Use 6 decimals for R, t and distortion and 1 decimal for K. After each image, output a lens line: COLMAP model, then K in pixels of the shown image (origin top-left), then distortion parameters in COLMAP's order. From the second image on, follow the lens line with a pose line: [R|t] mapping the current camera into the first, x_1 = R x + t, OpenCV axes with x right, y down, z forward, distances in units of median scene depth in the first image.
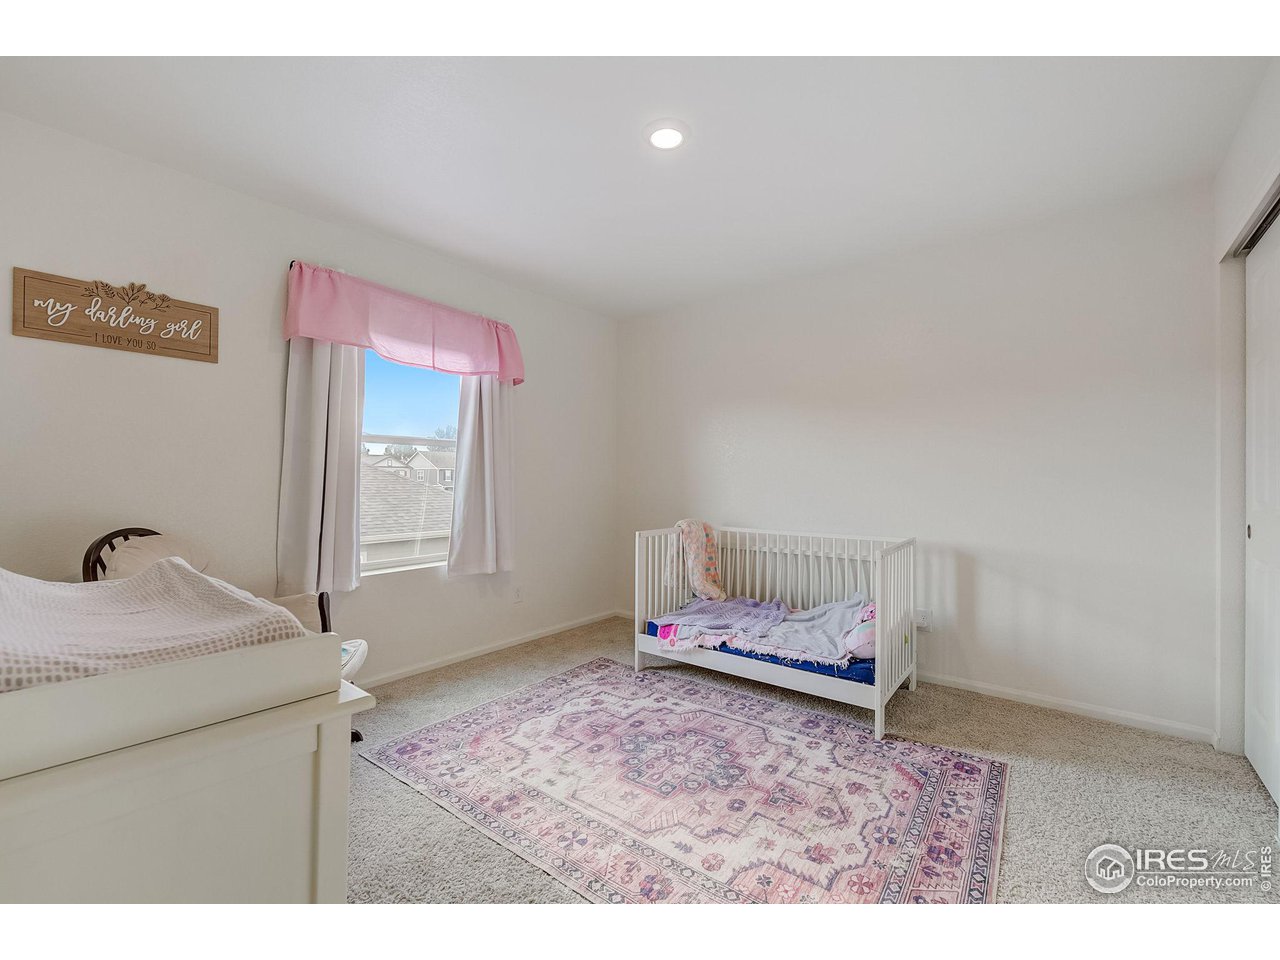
lens RADIAL K [[564.1, 0, 630.2], [0, 564.1, 475.8], [0, 0, 1]] dist [-0.002207, 0.000261]
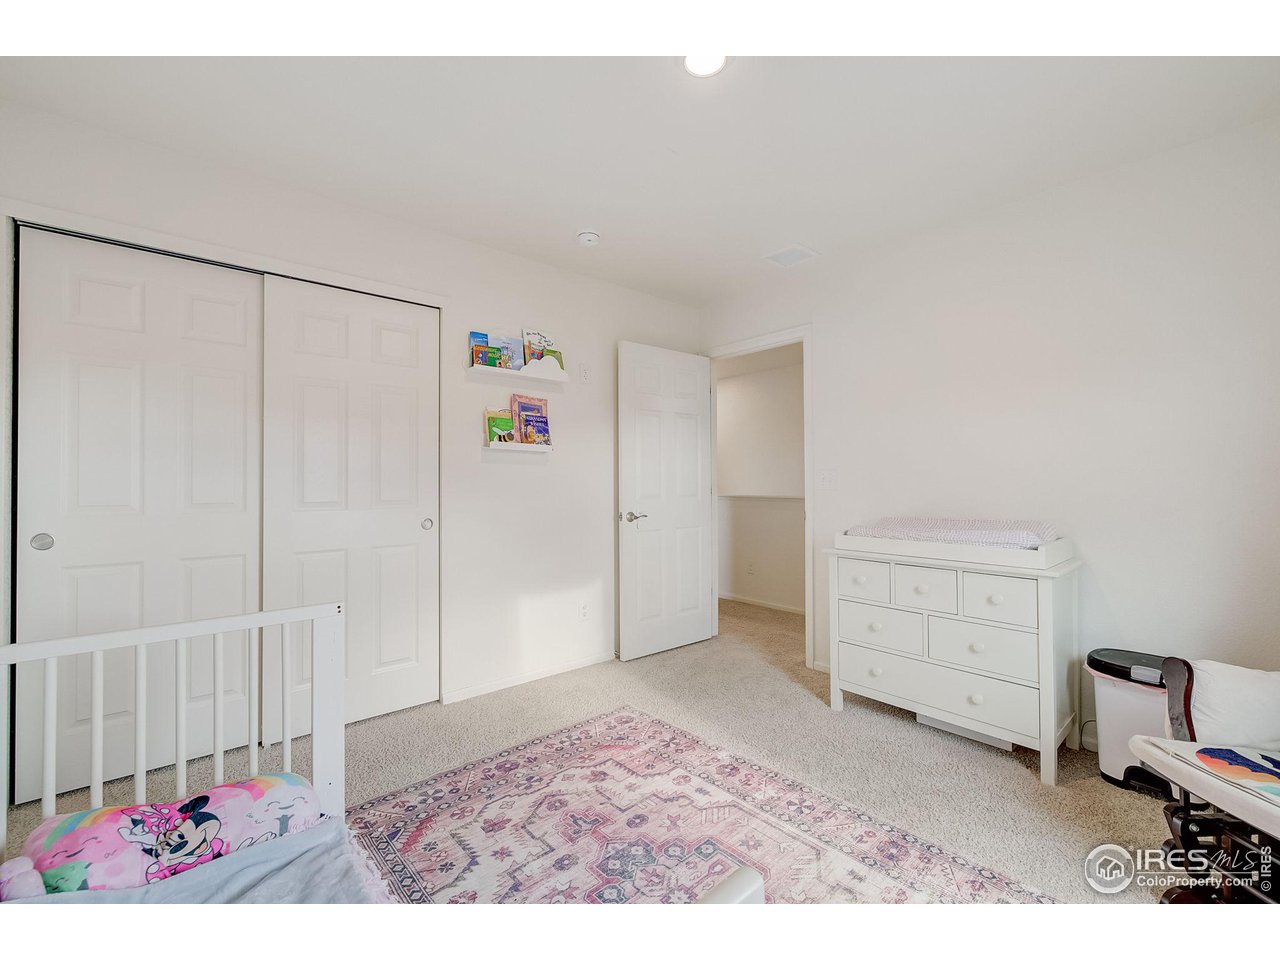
lens RADIAL K [[564.1, 0, 630.2], [0, 564.1, 475.8], [0, 0, 1]] dist [-0.002207, 0.000261]
pose [[-0.984288, 0.000358, 0.176570, 0.031075], [-0.001968, 0.999914, -0.012996, 0.005298], [-0.176559, -0.013140, -0.984202, 2.017719]]
